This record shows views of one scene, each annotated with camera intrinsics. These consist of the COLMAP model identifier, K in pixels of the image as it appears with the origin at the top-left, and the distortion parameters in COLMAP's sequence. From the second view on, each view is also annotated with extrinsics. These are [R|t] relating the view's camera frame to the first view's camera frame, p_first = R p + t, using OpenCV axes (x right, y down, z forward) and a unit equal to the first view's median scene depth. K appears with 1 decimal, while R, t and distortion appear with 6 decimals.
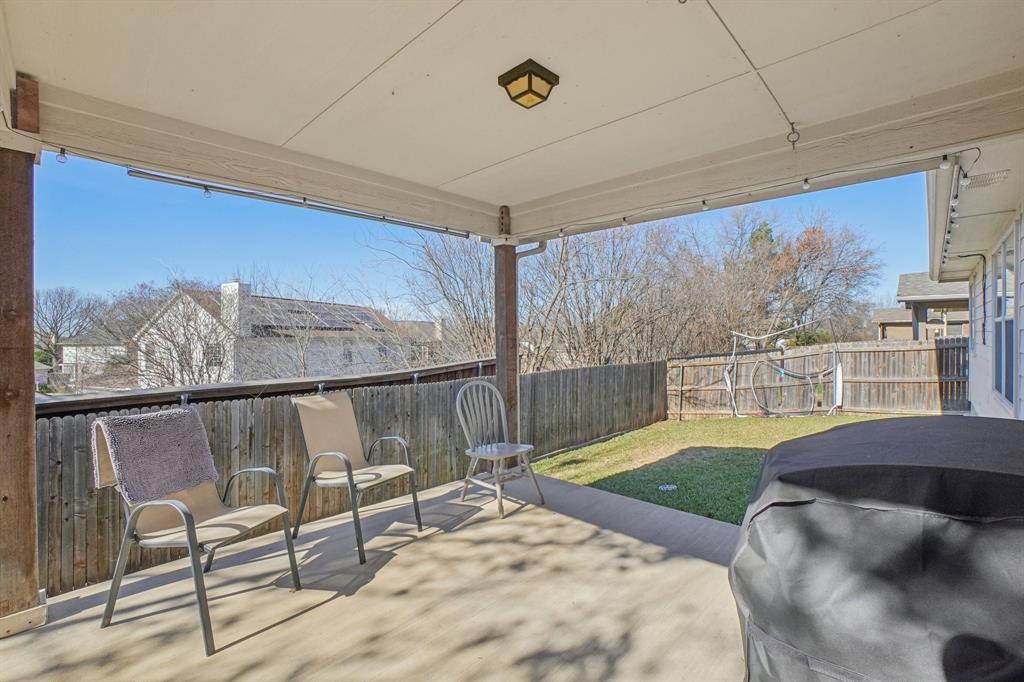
lens RADIAL K [[463.4, 0, 502.1], [0, 463.4, 337.9], [0, 0, 1]] dist [-0.051865, 0.017739]
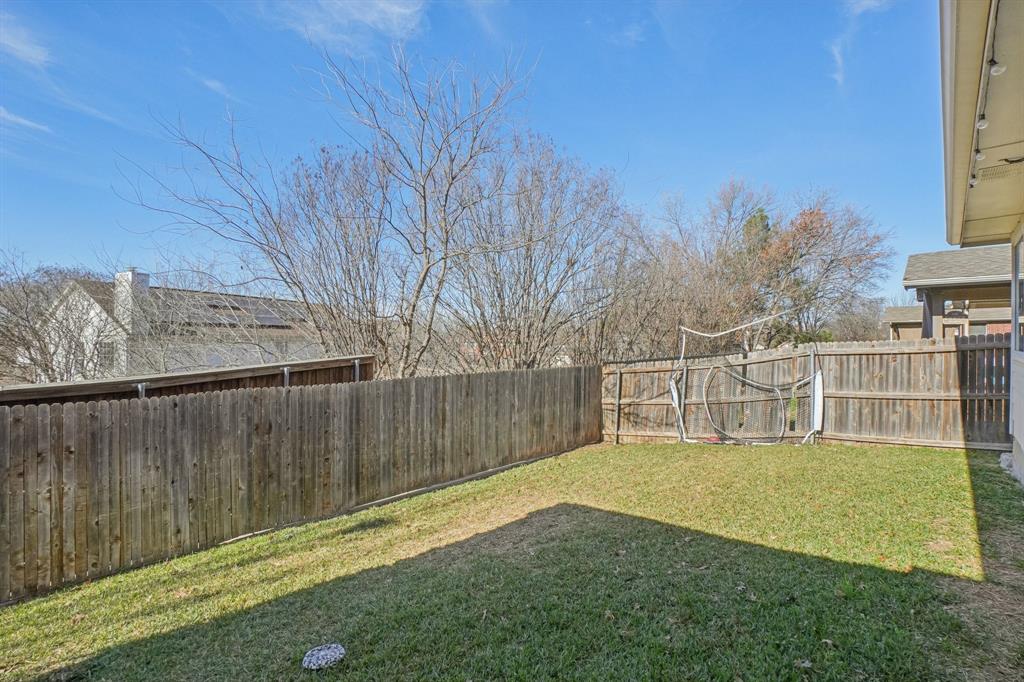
lens RADIAL K [[462.2, 0, 510.1], [0, 462.2, 340.5], [0, 0, 1]] dist [-0.058888, 0.018415]
pose [[0.999848, 0.004047, -0.016967, 0.279951], [-0.004034, 0.999992, 0.000816, 0.010300], [0.016970, -0.000747, 0.999856, 0.292208]]
